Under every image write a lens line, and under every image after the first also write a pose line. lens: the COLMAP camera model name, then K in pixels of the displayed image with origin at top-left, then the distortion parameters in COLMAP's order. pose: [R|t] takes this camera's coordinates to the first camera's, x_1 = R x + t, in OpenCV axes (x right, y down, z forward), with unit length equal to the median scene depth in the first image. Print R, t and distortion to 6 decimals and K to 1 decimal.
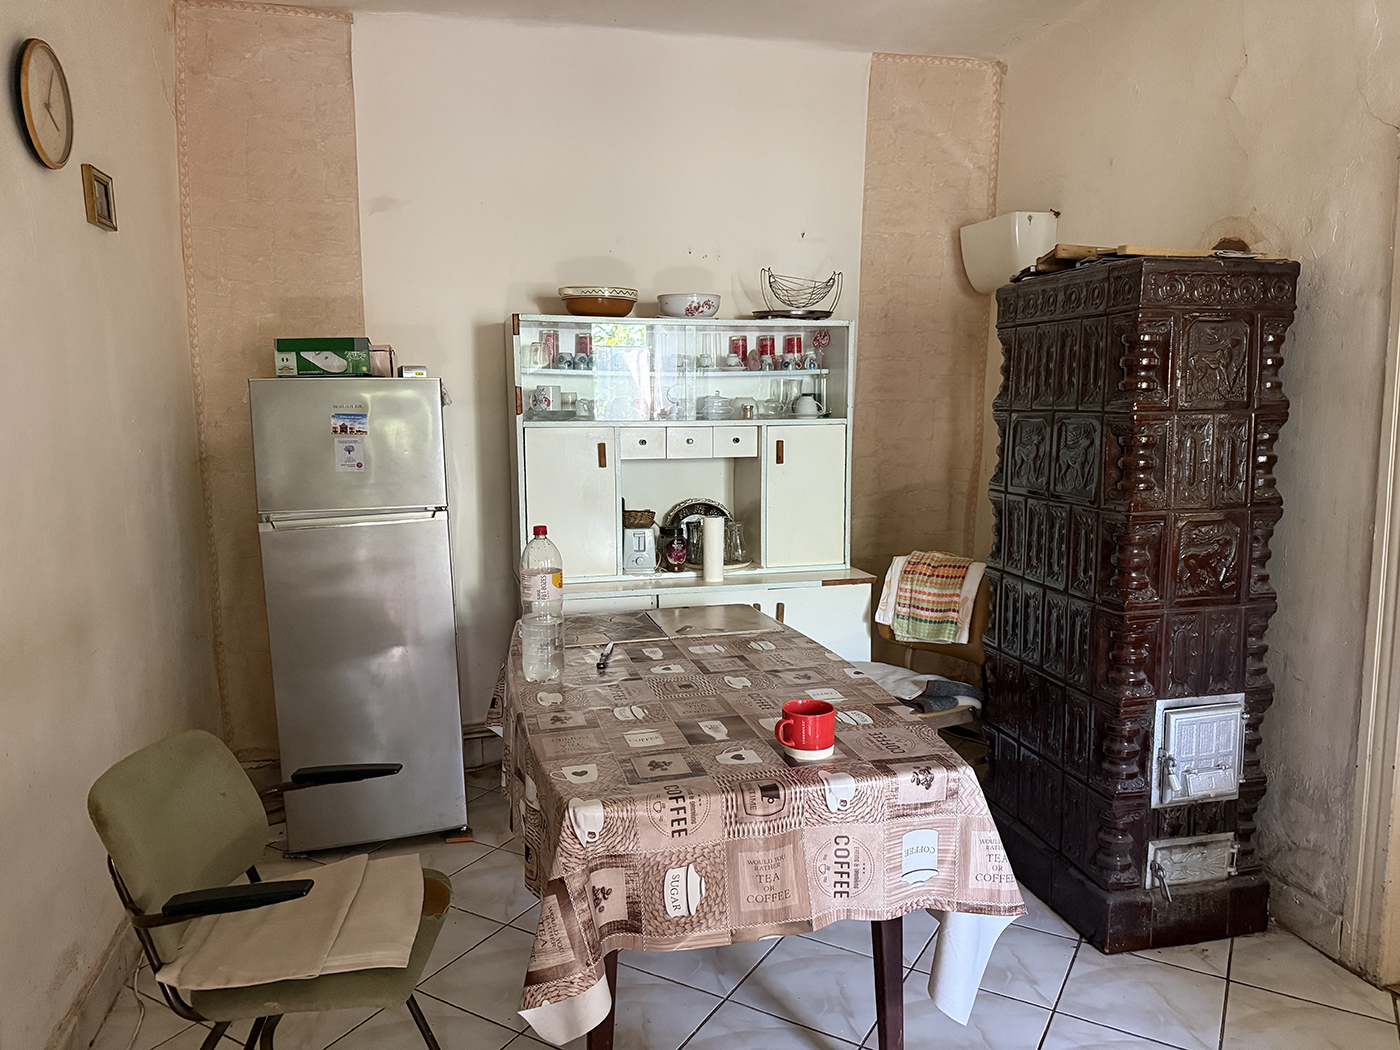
lens RADIAL K [[985.3, 0, 697.6], [0, 985.3, 527.5], [0, 0, 1]] dist [0.034102, -0.008658]
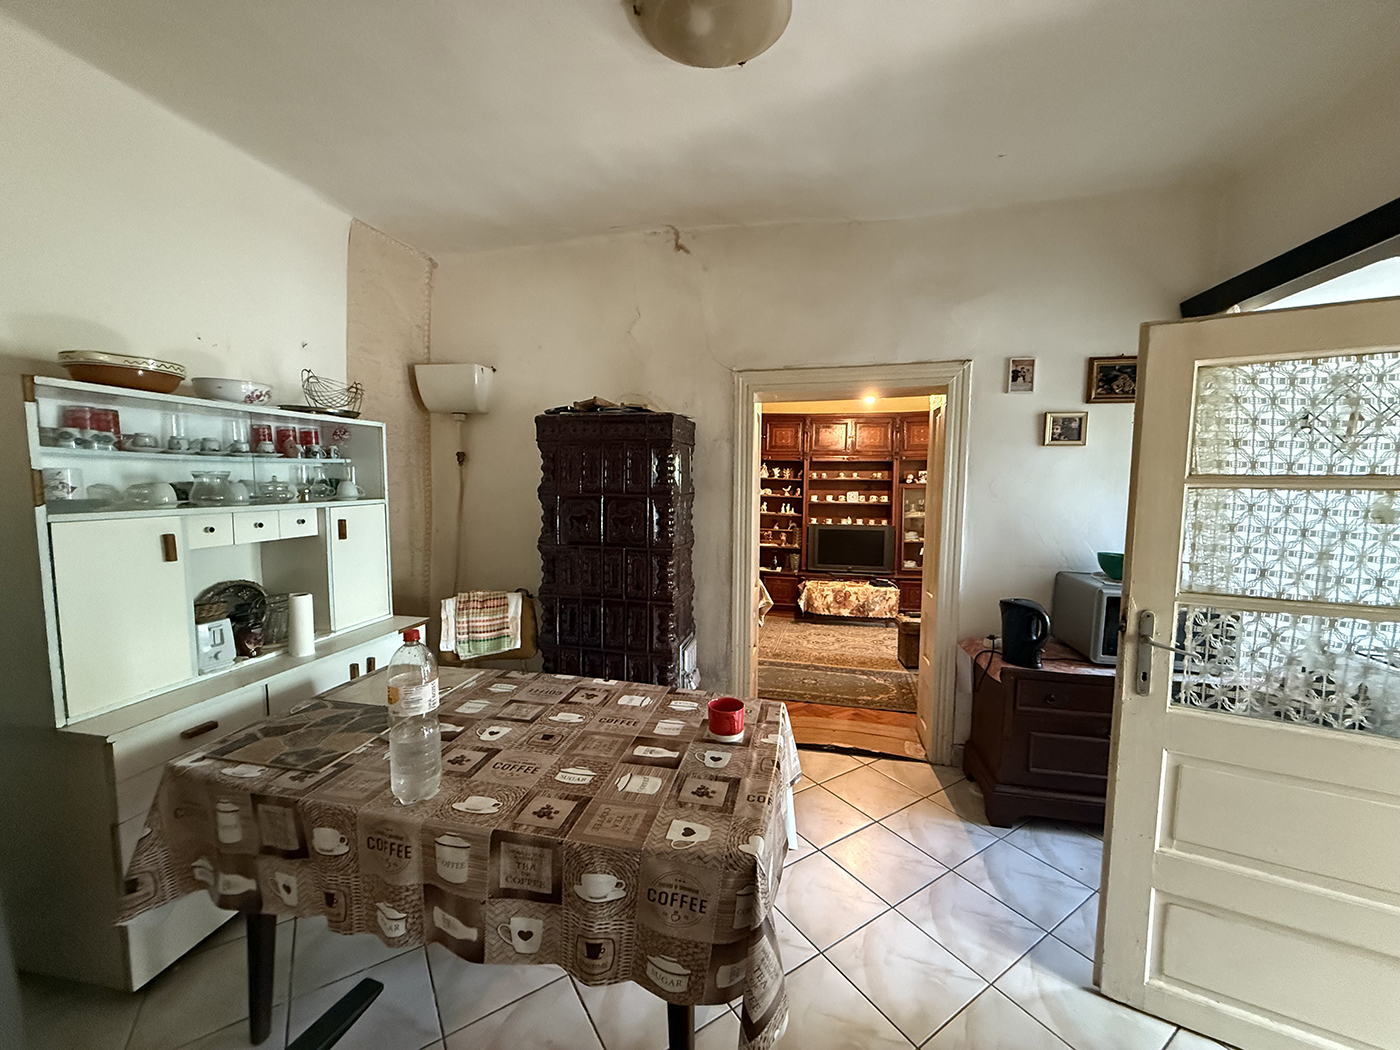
lens RADIAL K [[555.8, 0, 700.2], [0, 555.8, 520.1], [0, 0, 1]] dist [0.002915, 0.000299]
pose [[0.435244, -0.058488, 0.898411, -0.337483], [0.102968, 0.994574, 0.014865, -0.056463], [-0.894405, 0.086037, 0.438905, 0.350363]]
